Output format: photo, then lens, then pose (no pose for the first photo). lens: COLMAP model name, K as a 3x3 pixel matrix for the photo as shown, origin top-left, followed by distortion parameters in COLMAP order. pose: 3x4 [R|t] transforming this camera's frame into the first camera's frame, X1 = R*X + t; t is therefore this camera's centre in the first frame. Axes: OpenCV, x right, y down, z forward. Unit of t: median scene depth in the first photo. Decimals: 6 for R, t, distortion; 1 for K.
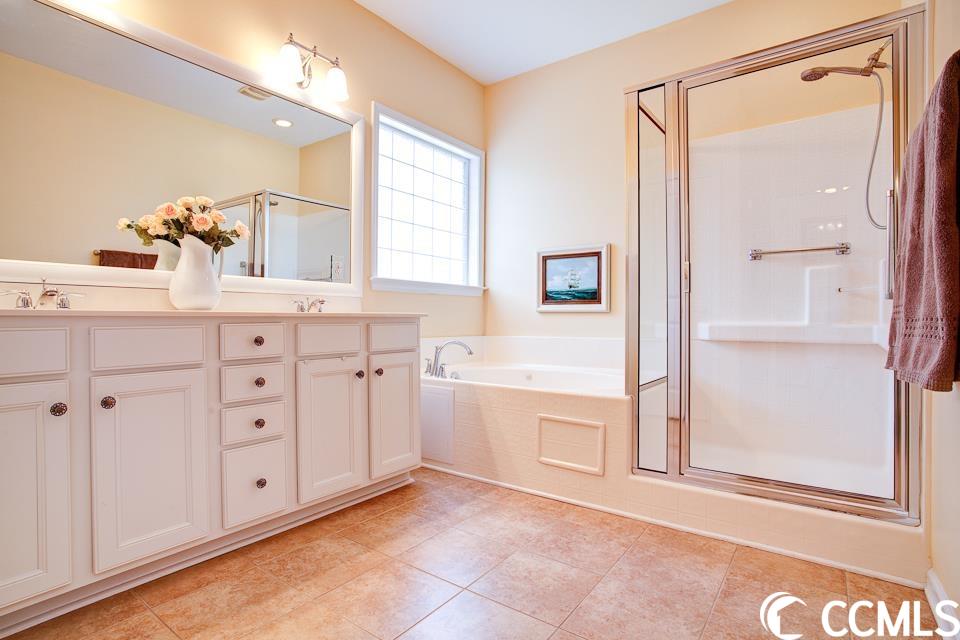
lens RADIAL K [[481.4, 0, 479.9], [0, 481.4, 318.6], [0, 0, 1]] dist [-0.040001, 0.001811]
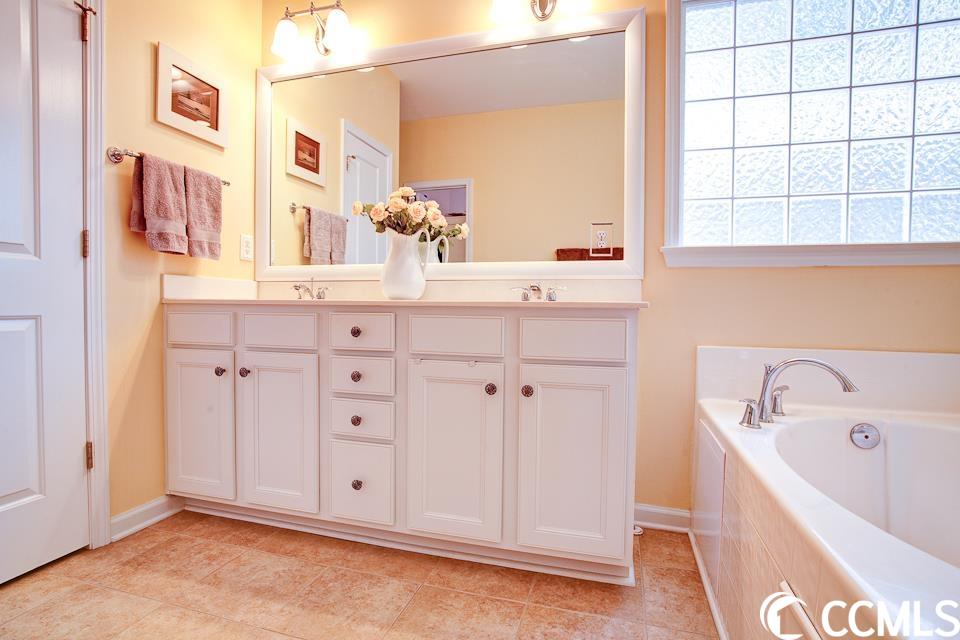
lens RADIAL K [[481.4, 0, 477.0], [0, 481.4, 318.6], [0, 0, 1]] dist [-0.040001, 0.001811]
pose [[0.339781, 0.025956, -0.940146, 0.445443], [-0.012067, 0.999657, 0.023238, -0.003193], [0.940427, 0.003449, 0.339978, 0.813996]]
